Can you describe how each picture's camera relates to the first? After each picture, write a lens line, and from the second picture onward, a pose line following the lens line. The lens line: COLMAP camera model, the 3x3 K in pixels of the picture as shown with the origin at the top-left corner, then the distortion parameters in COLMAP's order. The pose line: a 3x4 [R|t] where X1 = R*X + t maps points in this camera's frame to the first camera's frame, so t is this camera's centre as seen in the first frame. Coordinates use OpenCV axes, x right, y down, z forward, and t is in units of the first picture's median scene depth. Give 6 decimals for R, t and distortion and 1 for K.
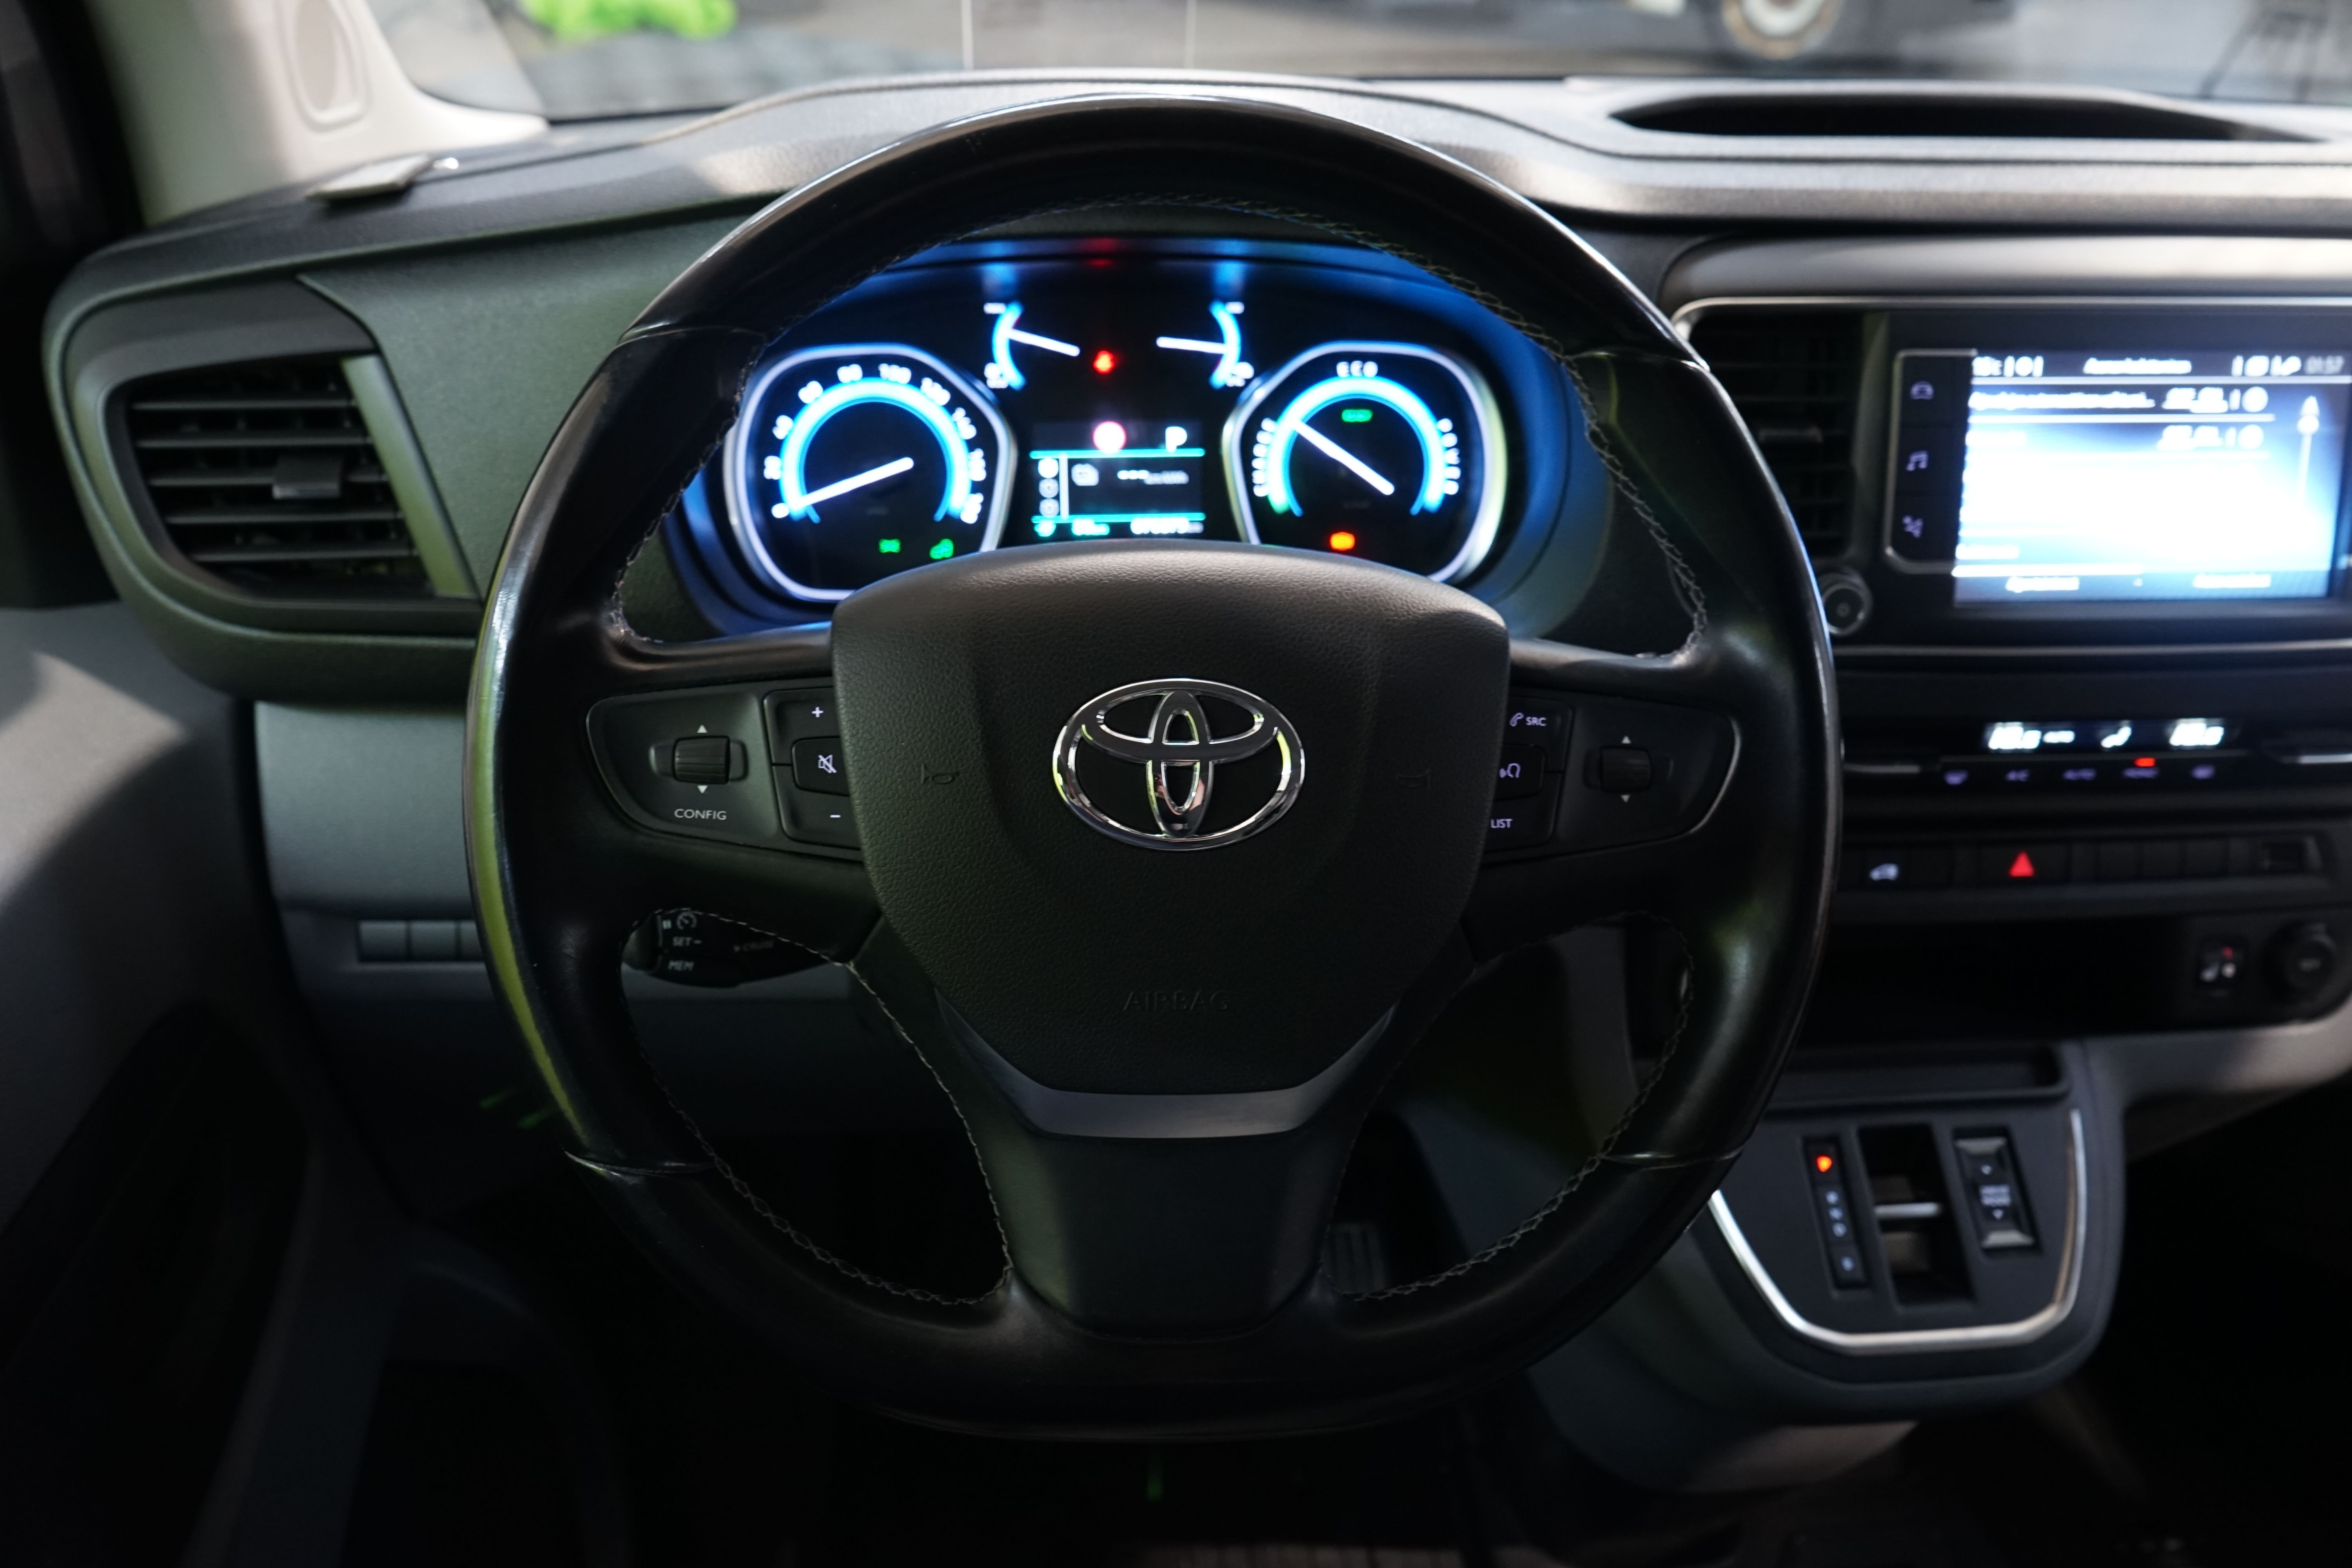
lens RADIAL K [[1903.2, 0, 1178.5], [0, 1903.2, 802.7], [0, 0, 1]] dist [-0.008121, 0.000706]
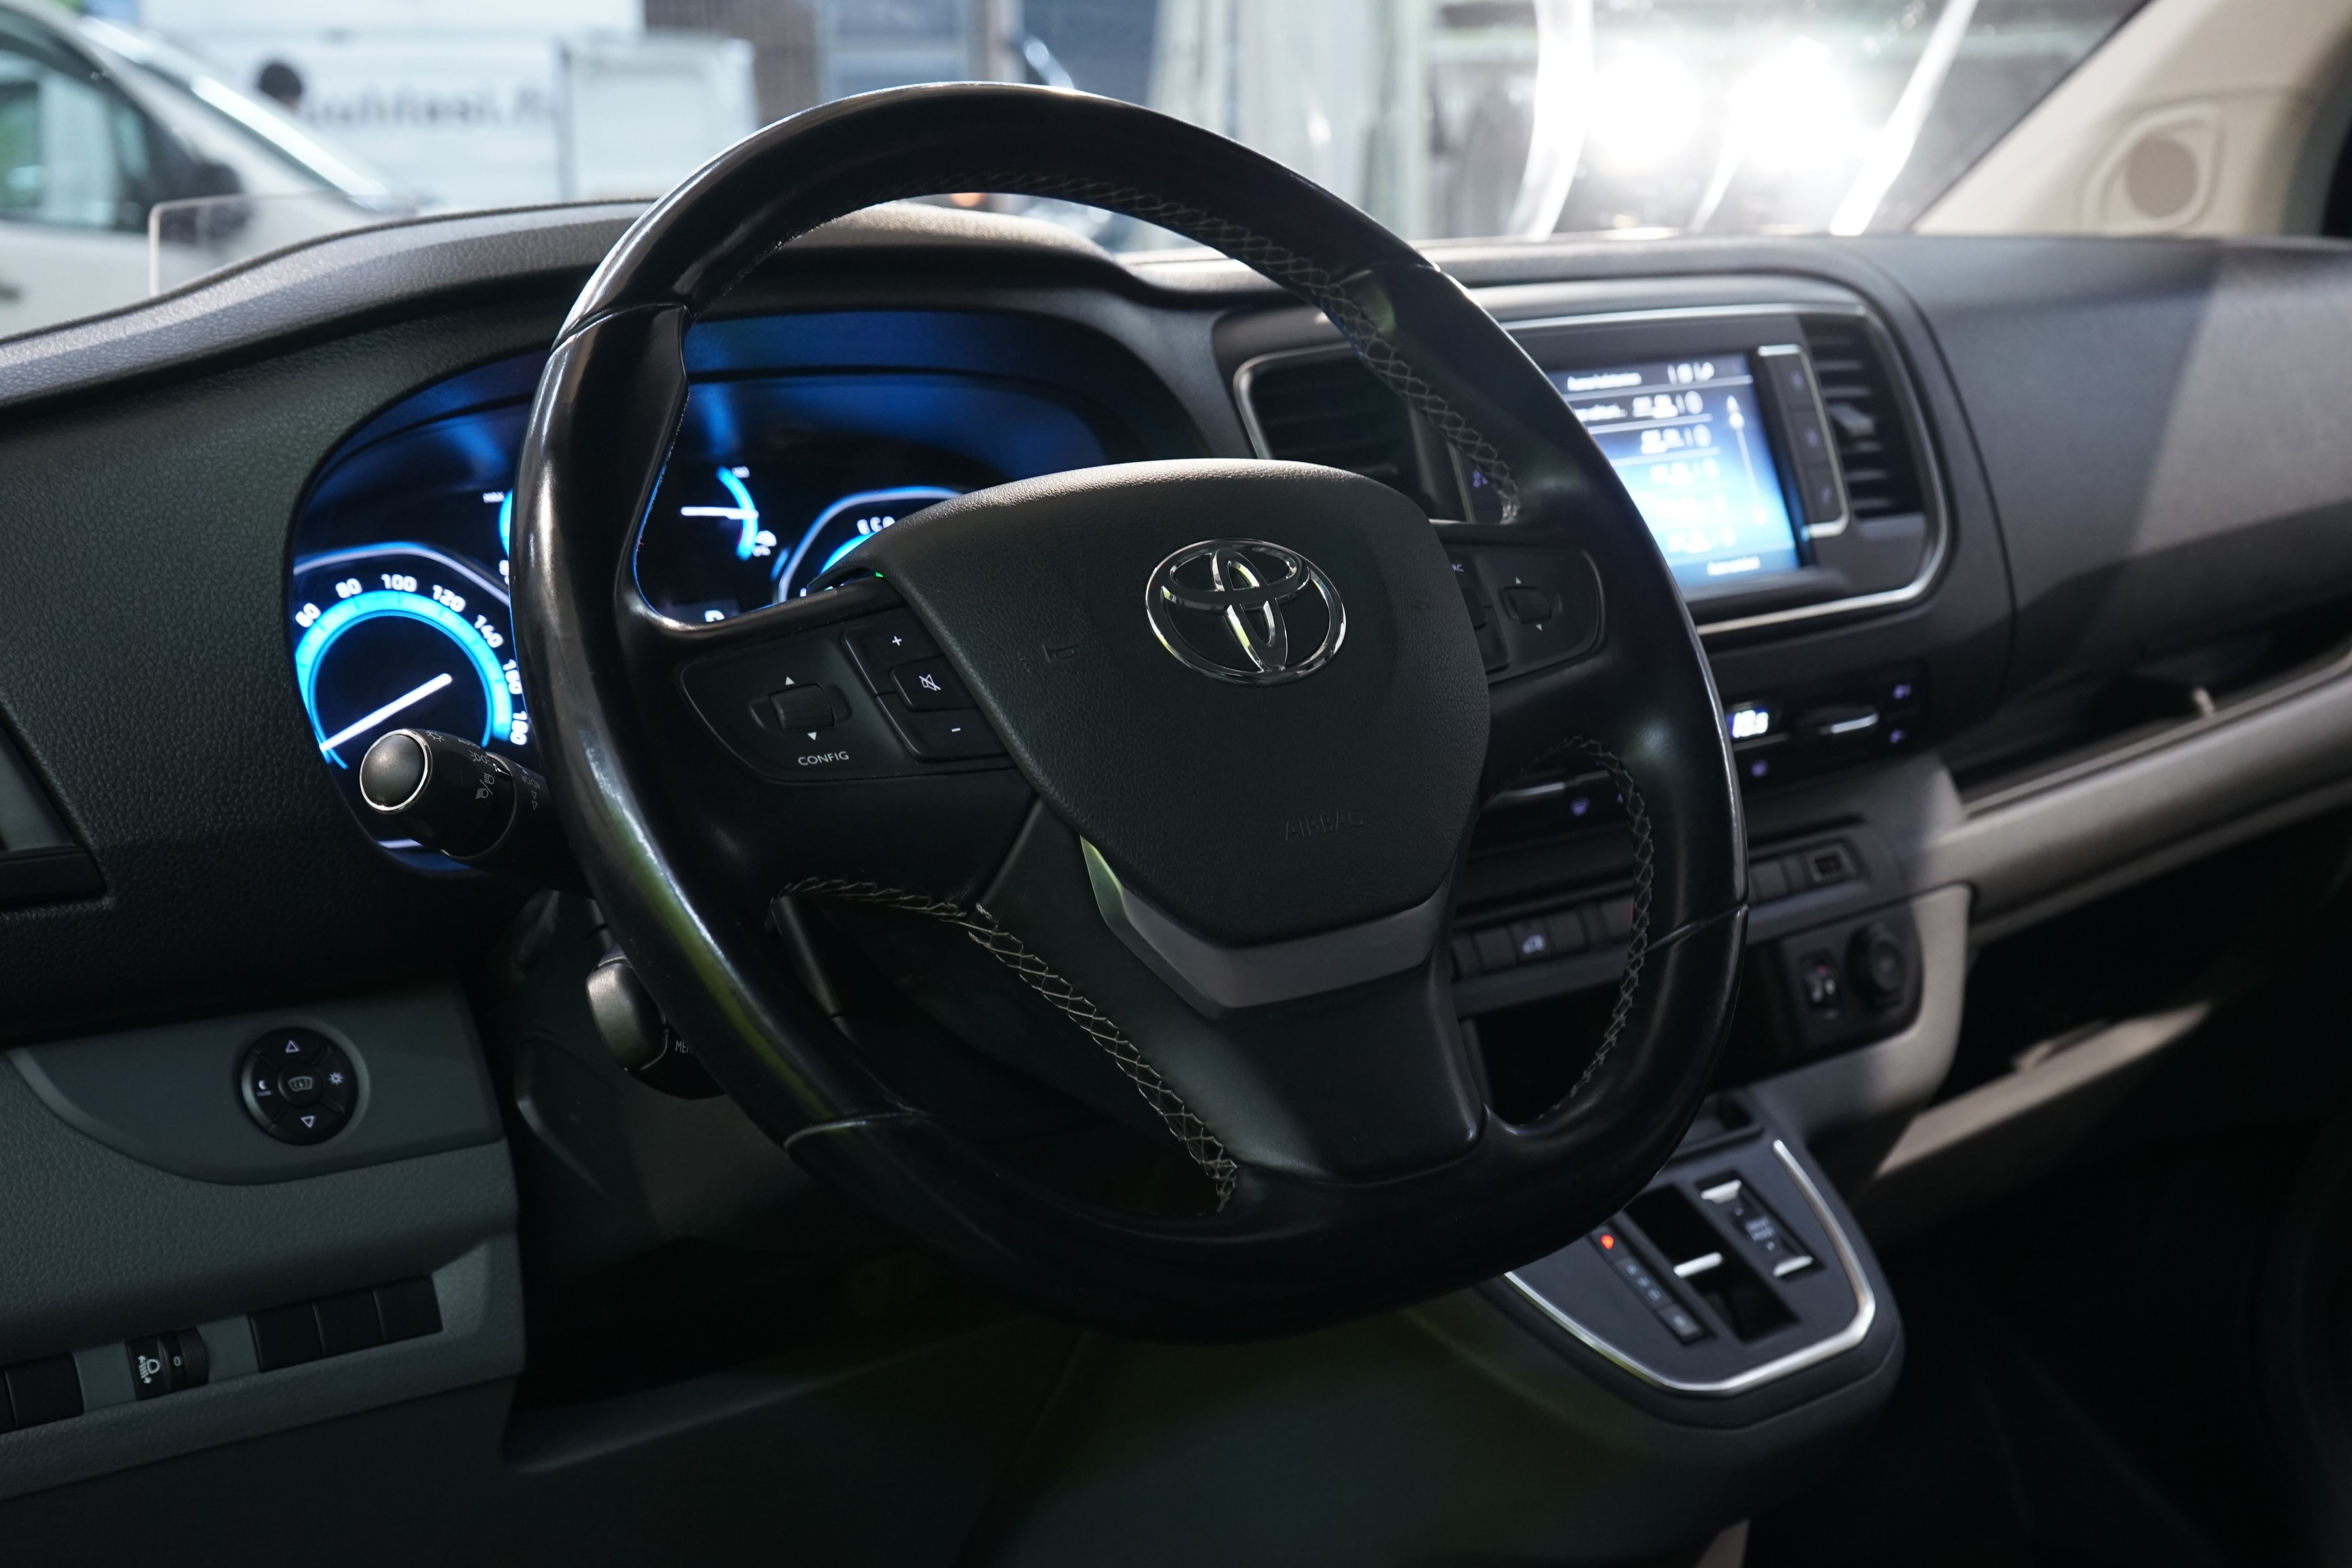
lens RADIAL K [[3177.8, 0, 1176.0], [0, 3177.8, 784.0], [0, 0, 1]] dist [-0.018279, -0.009496]
pose [[0.828352, -0.161588, 0.536397, -0.638481], [0.336413, 0.909110, -0.245652, 0.309580], [-0.447949, 0.383938, 0.807424, -0.223110]]
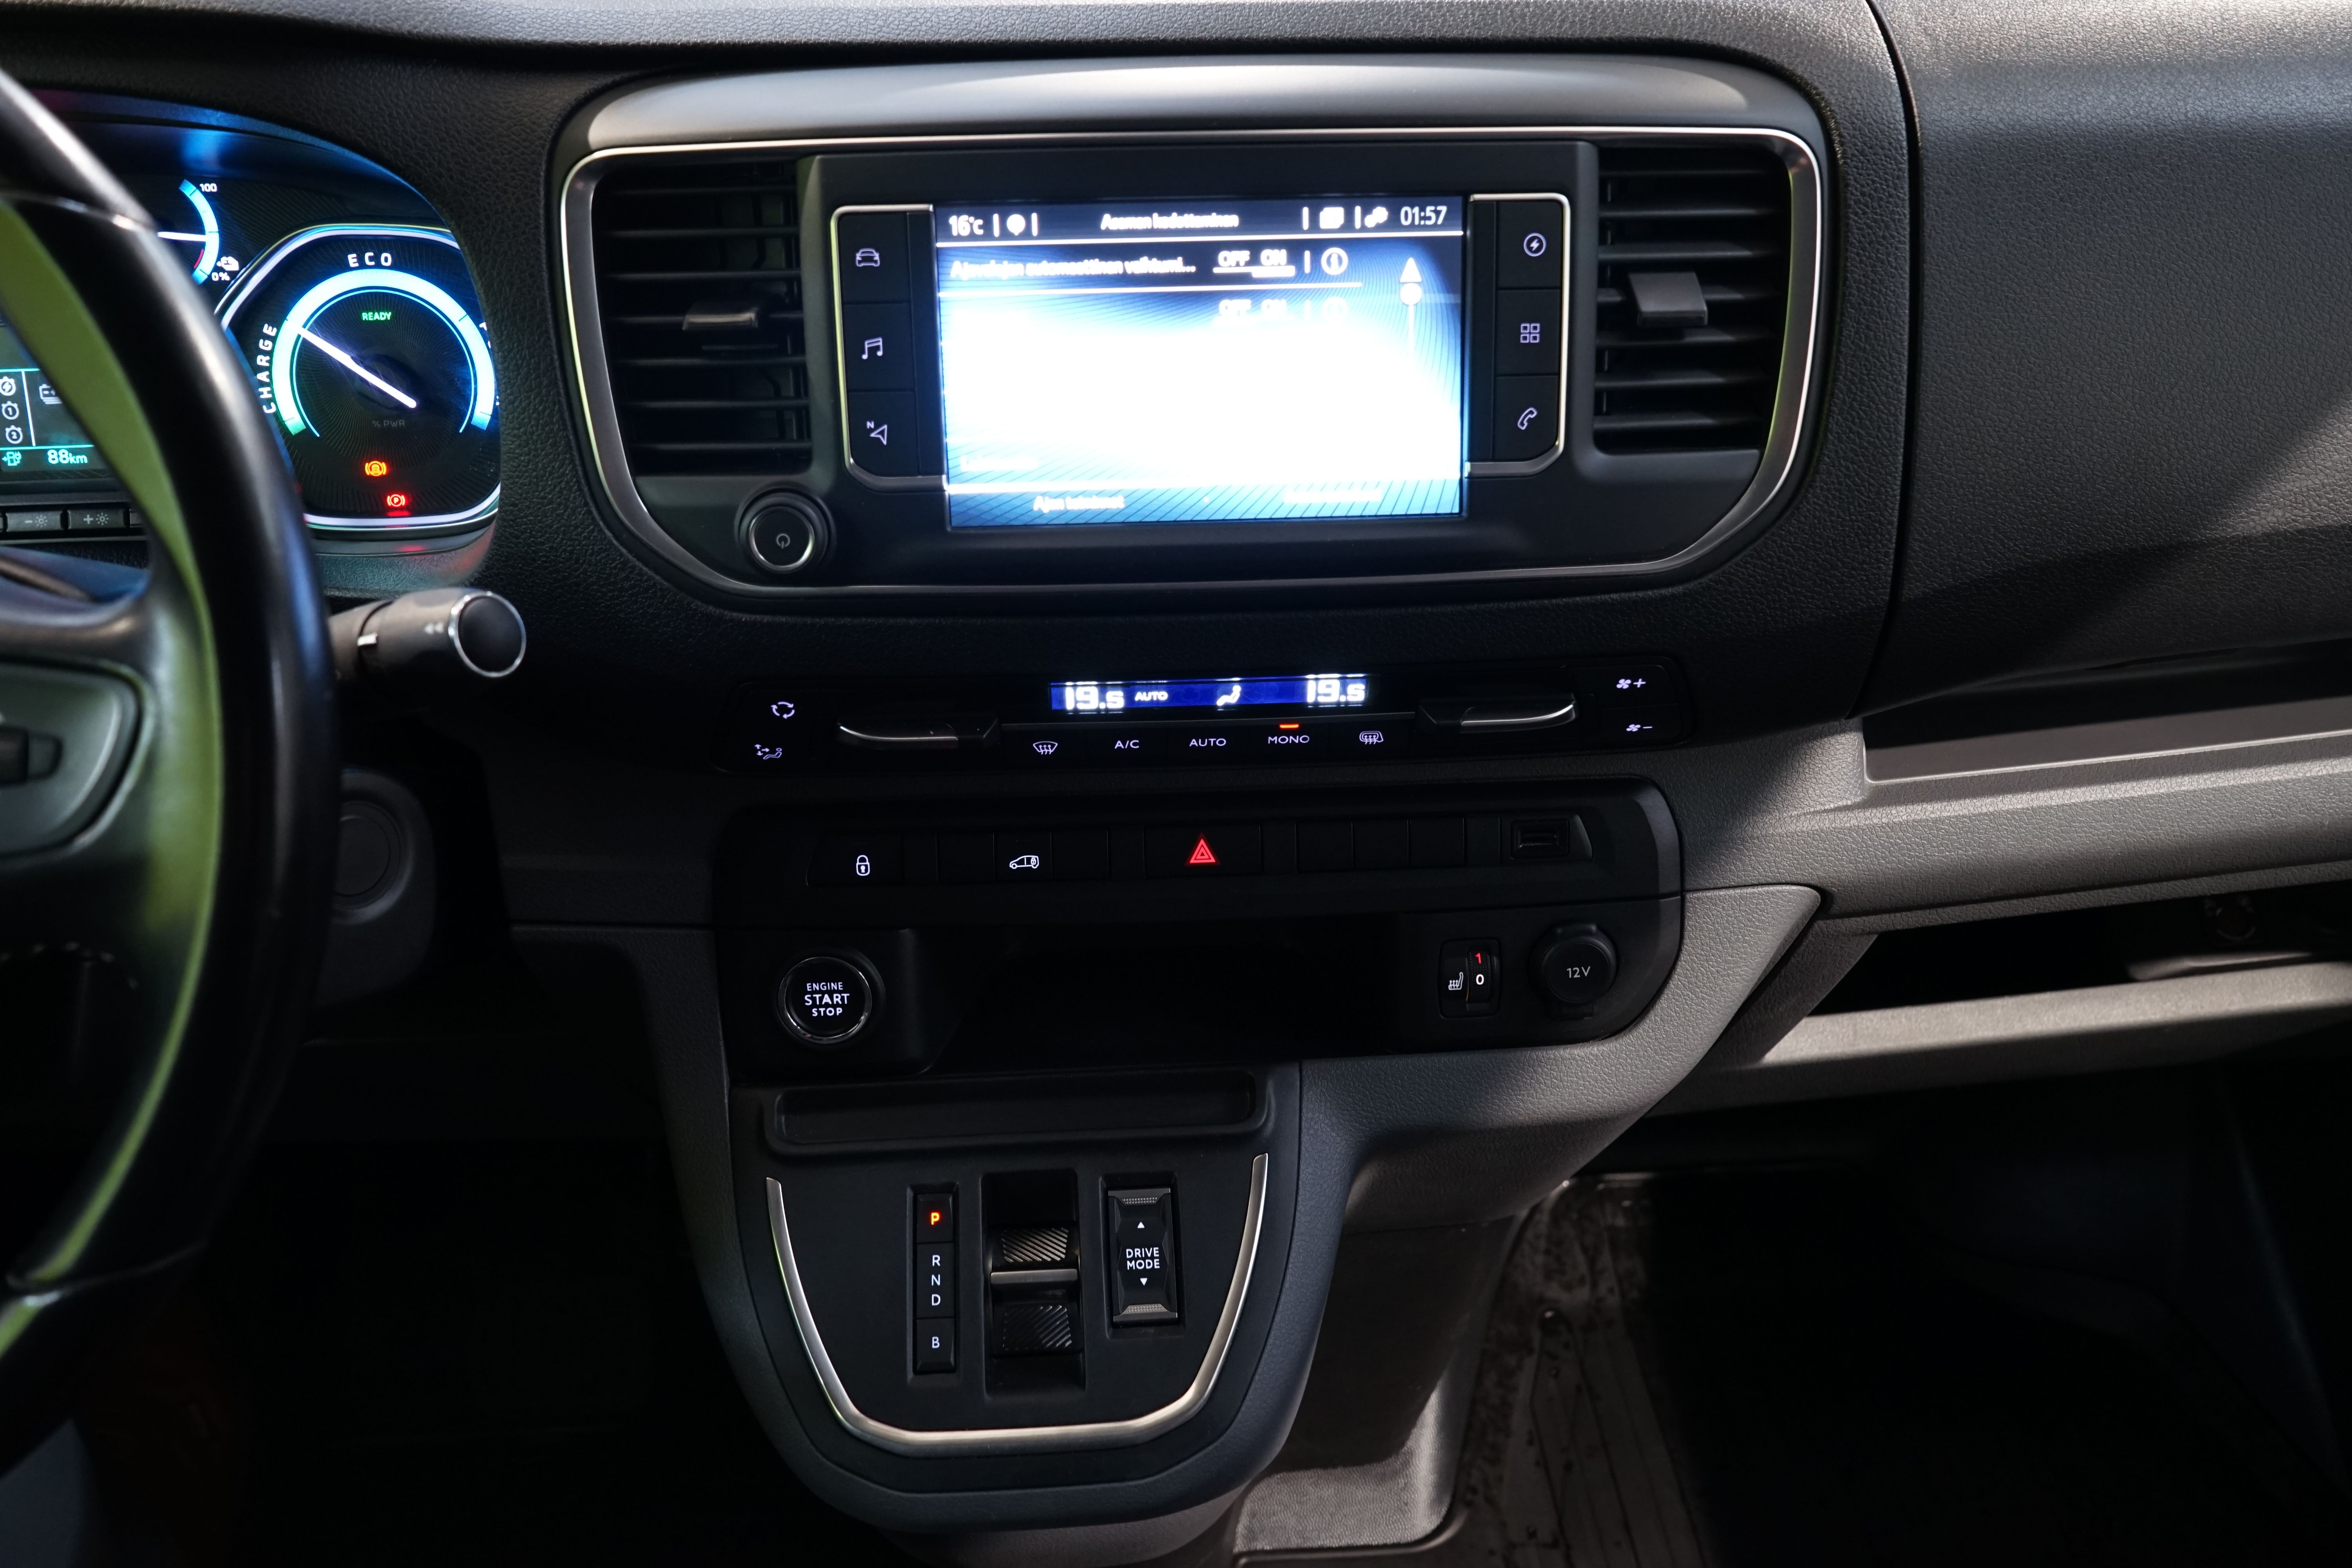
lens RADIAL K [[1903.2, 0, 1178.5], [0, 1903.2, 802.7], [0, 0, 1]] dist [-0.008121, 0.000706]
pose [[0.998585, -0.006620, -0.052758, 0.515565], [0.007724, 0.999755, 0.020745, -0.006020], [0.052608, -0.021123, 0.998392, 0.198952]]
